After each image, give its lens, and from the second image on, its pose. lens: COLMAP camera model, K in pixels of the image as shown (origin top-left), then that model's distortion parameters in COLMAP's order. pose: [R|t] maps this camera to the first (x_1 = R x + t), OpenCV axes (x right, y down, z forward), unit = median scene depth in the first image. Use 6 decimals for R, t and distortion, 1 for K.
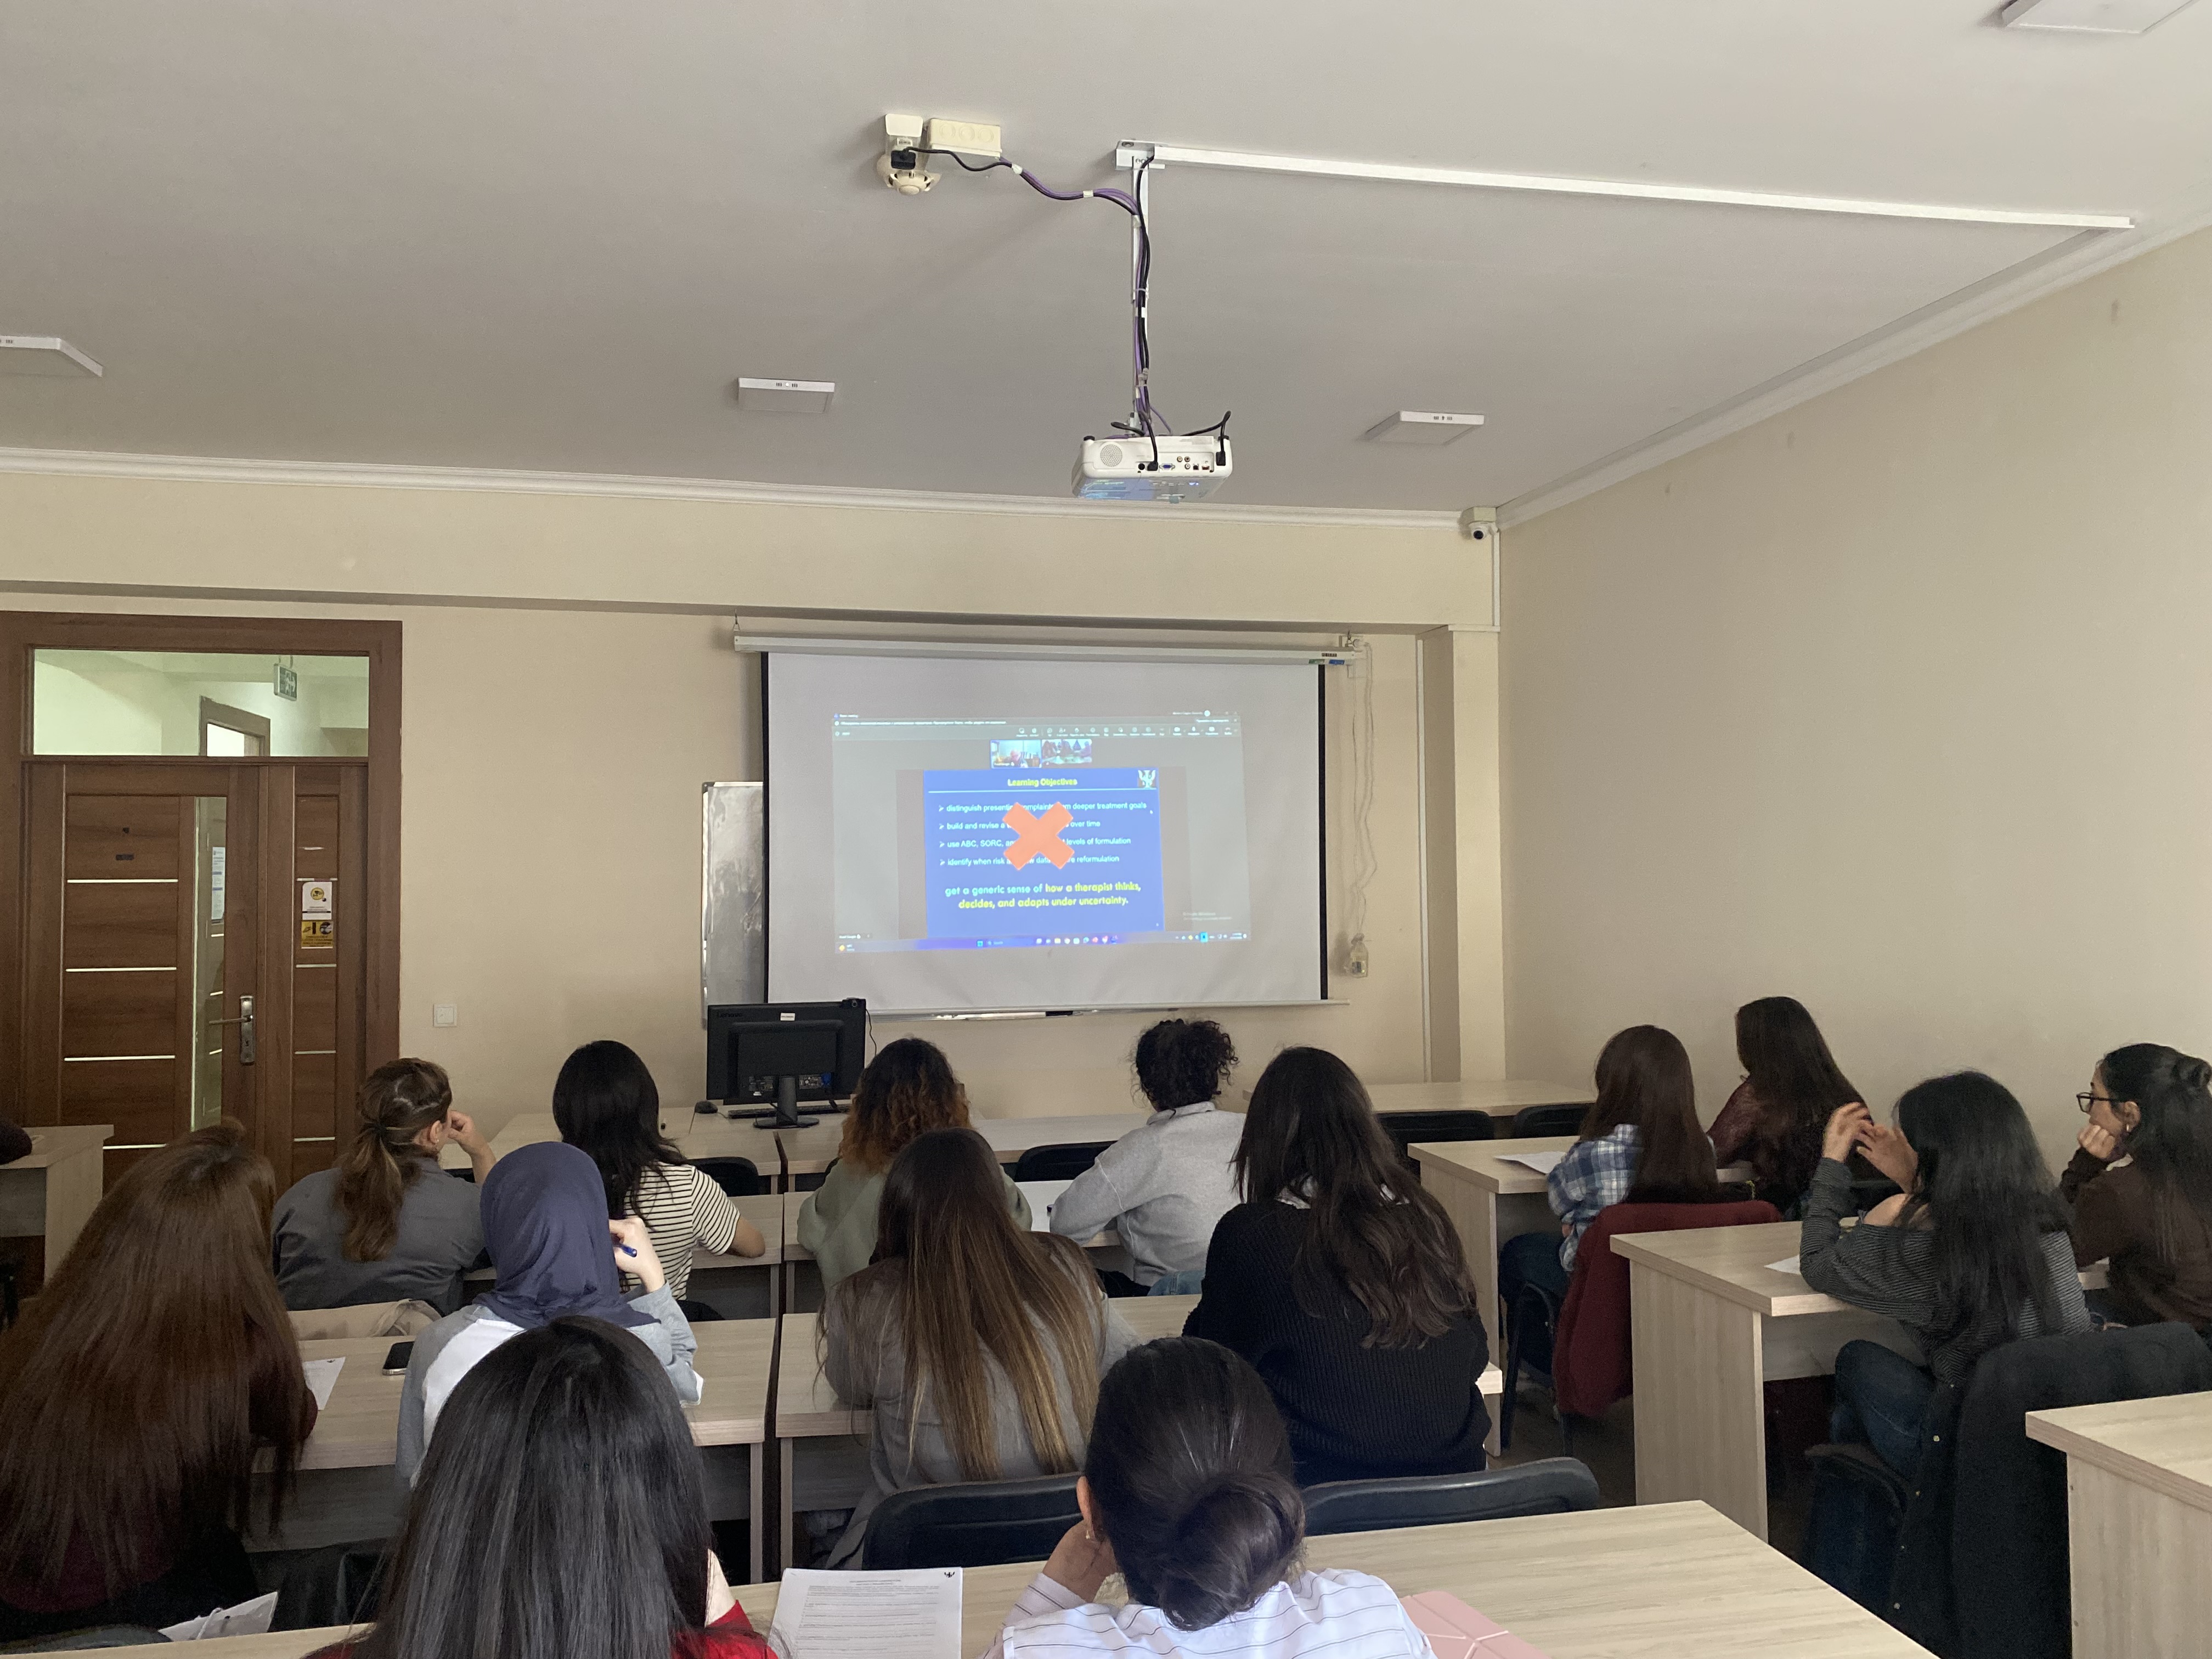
lens RADIAL K [[1680.7, 0, 1104.6], [0, 1680.7, 843.5], [0, 0, 1]] dist [0.023318, -0.023955]
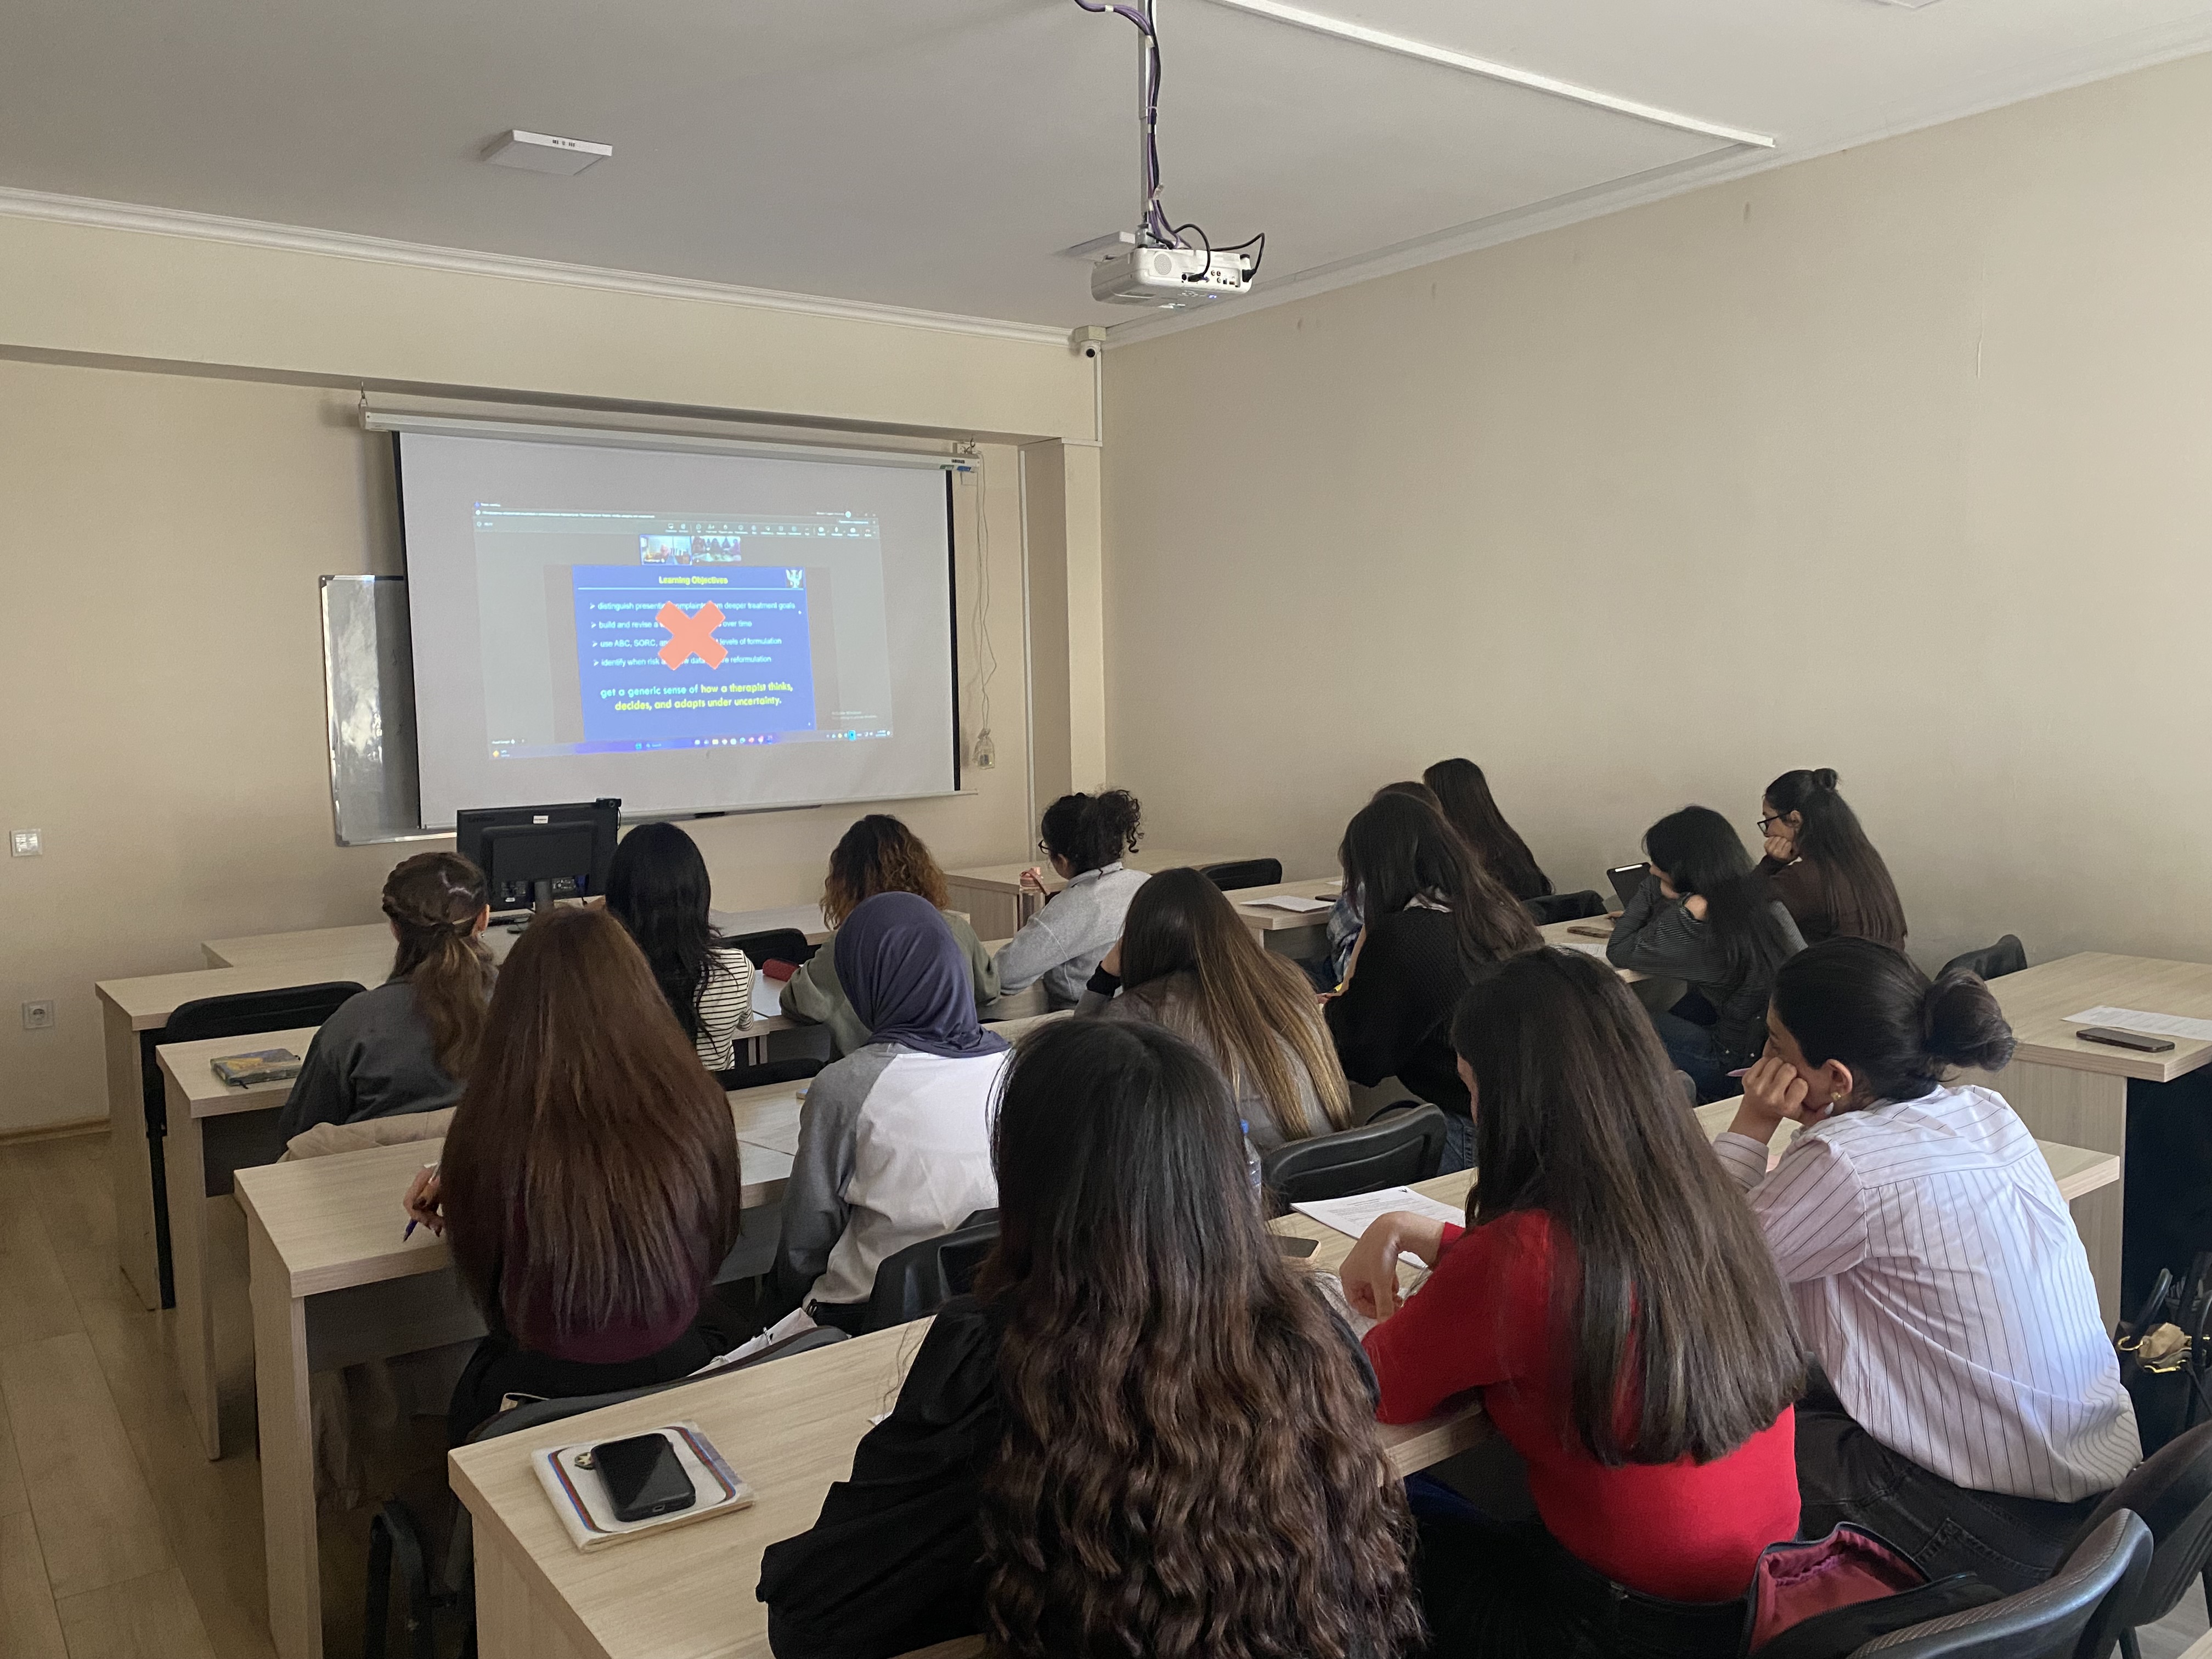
lens RADIAL K [[1646.0, 0, 1188.1], [0, 1646.0, 798.5], [0, 0, 1]] dist [0.112846, -0.259220]
pose [[0.915317, -0.041850, 0.400555, -0.167589], [0.007640, 0.996212, 0.086626, 0.008654], [-0.402663, -0.076230, 0.912169, -0.007526]]
